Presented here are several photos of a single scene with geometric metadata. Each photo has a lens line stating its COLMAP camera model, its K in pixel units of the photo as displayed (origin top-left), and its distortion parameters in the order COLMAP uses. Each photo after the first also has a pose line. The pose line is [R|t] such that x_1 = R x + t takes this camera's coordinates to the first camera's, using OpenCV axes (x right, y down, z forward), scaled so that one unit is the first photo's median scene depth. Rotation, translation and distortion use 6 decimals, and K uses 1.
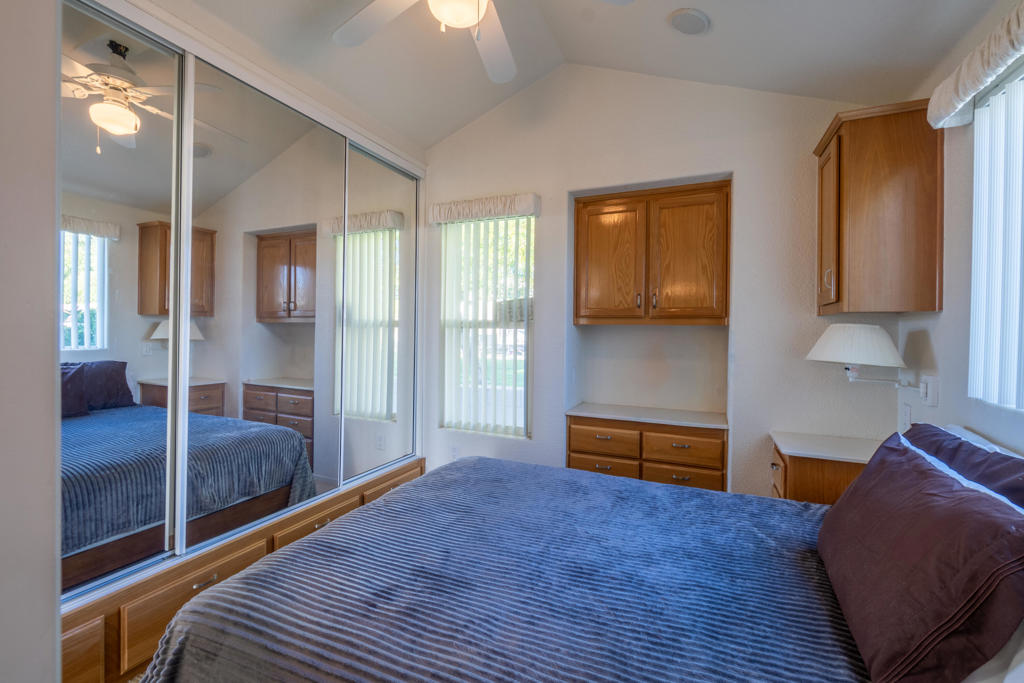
lens RADIAL K [[443.3, 0, 508.9], [0, 443.3, 335.8], [0, 0, 1]] dist [-0.001655, 0.002397]
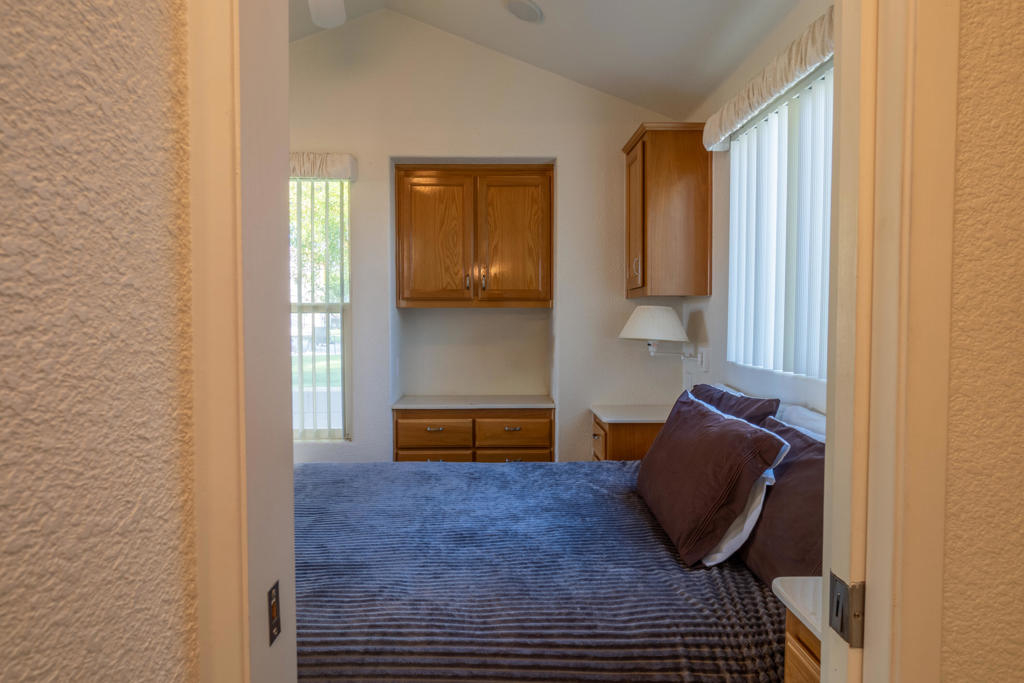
lens RADIAL K [[561.9, 0, 512.4], [0, 561.9, 339.7], [0, 0, 1]] dist [0.024820, -0.000597]
pose [[0.904350, -0.030016, 0.425735, -0.200700], [0.016260, 0.999223, 0.035910, 0.003255], [-0.426482, -0.025553, 0.904135, -0.190676]]
